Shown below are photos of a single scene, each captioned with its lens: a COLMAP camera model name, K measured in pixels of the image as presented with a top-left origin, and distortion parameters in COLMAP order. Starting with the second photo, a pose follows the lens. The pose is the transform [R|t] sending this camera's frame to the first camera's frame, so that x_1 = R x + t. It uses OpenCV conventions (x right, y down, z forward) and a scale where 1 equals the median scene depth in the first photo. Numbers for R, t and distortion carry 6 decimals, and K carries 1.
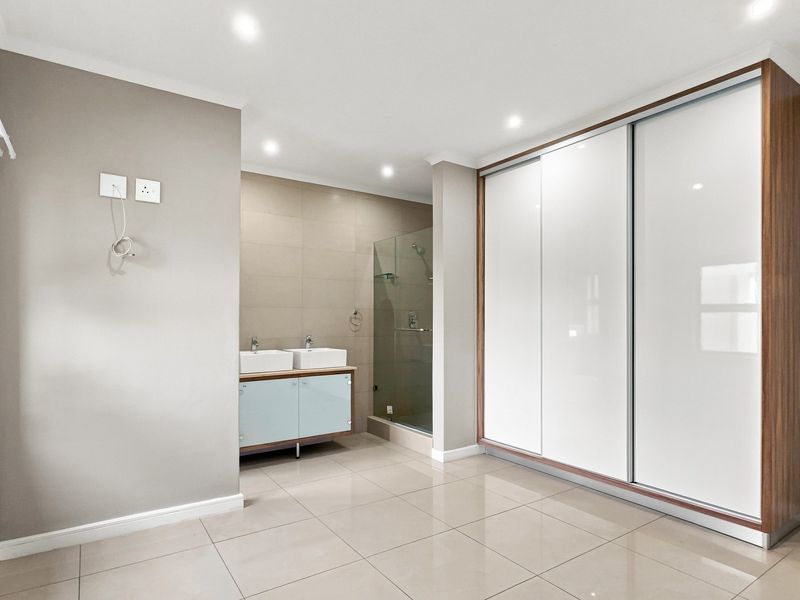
lens RADIAL K [[461.2, 0, 399.7], [0, 461.2, 308.2], [0, 0, 1]] dist [-0.002770, 0.000317]
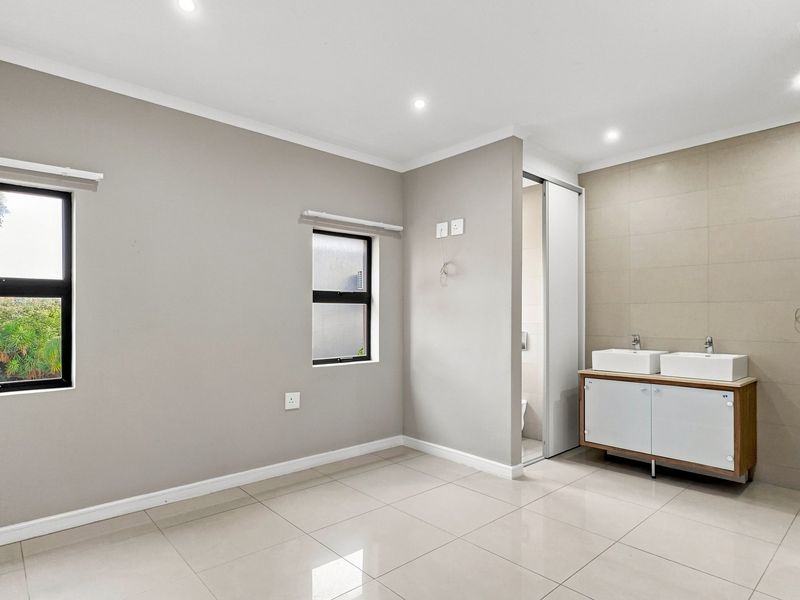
lens RADIAL K [[461.2, 0, 401.1], [0, 461.2, 304.7], [0, 0, 1]] dist [-0.002770, 0.000317]
pose [[0.143400, -0.029389, -0.989228, 0.661495], [0.023970, 0.999369, -0.026216, 0.015865], [0.989374, -0.019953, 0.144014, 0.481001]]
